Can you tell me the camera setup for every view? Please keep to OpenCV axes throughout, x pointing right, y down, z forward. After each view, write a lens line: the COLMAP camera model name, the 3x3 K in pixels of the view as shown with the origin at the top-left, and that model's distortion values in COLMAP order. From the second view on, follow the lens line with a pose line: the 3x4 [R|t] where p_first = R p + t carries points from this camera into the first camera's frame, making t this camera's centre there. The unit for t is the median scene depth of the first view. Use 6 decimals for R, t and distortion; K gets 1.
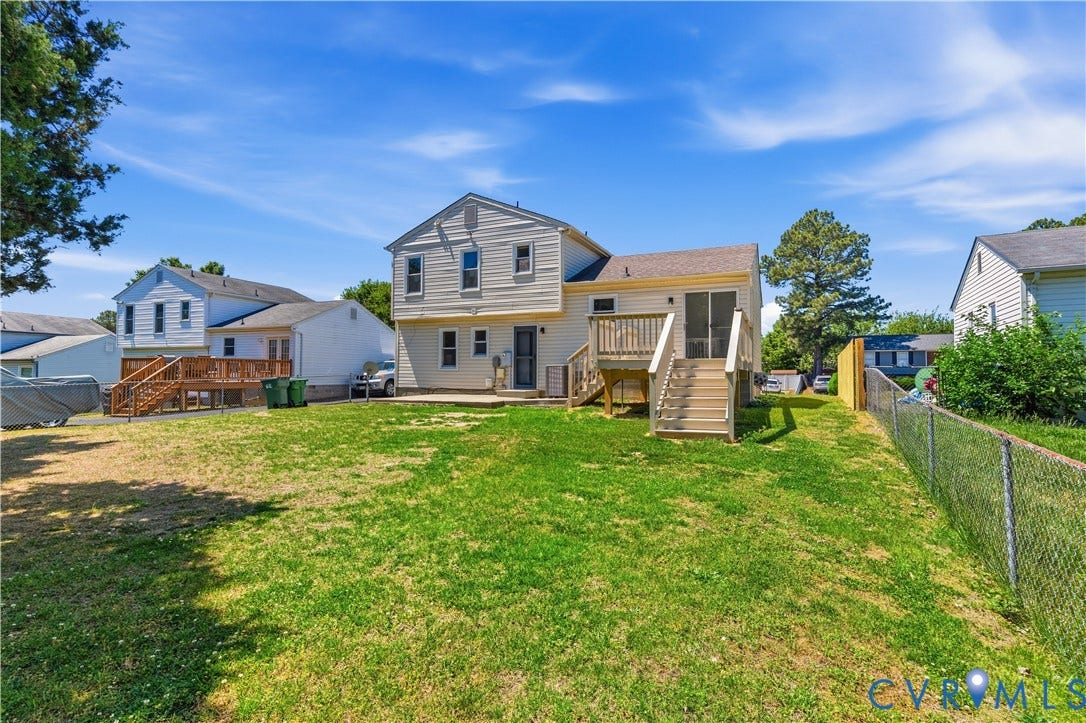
lens RADIAL K [[525.6, 0, 551.1], [0, 525.6, 361.1], [0, 0, 1]] dist [0.010775, -0.001234]
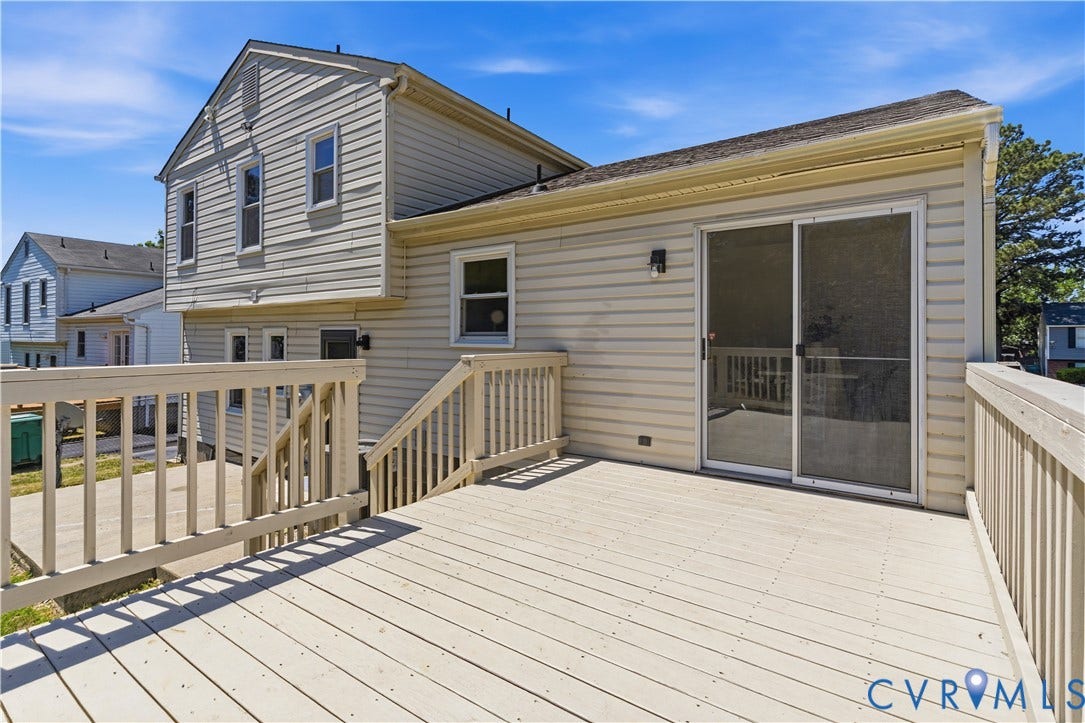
lens RADIAL K [[525.1, 0, 537.4], [0, 525.1, 335.3], [0, 0, 1]] dist [0.010775, -0.001234]
pose [[0.977824, 0.000536, -0.209427, 0.191429], [0.003278, 0.999835, 0.017861, -0.066759], [0.209402, -0.018151, 0.977661, 0.592684]]
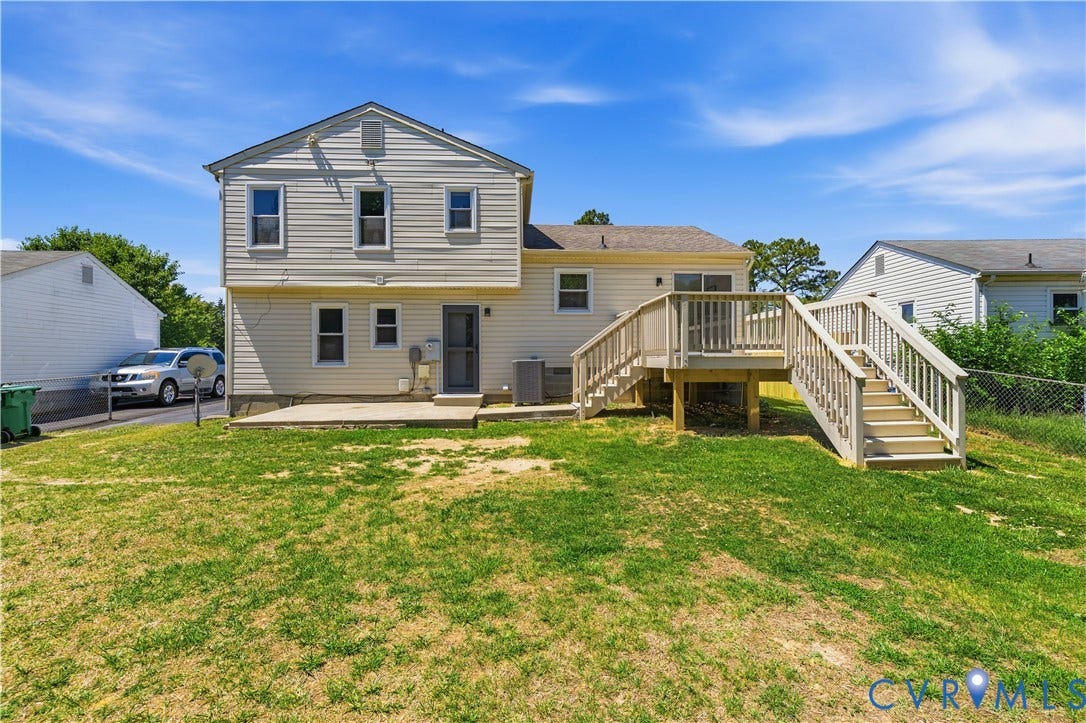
lens RADIAL K [[525.6, 0, 542.9], [0, 525.6, 362.5], [0, 0, 1]] dist [0.010775, -0.001234]
pose [[0.889636, -0.006314, 0.456626, -0.268073], [-0.005157, 0.999702, 0.023871, -0.006013], [-0.456641, -0.023591, 0.889338, 0.296860]]
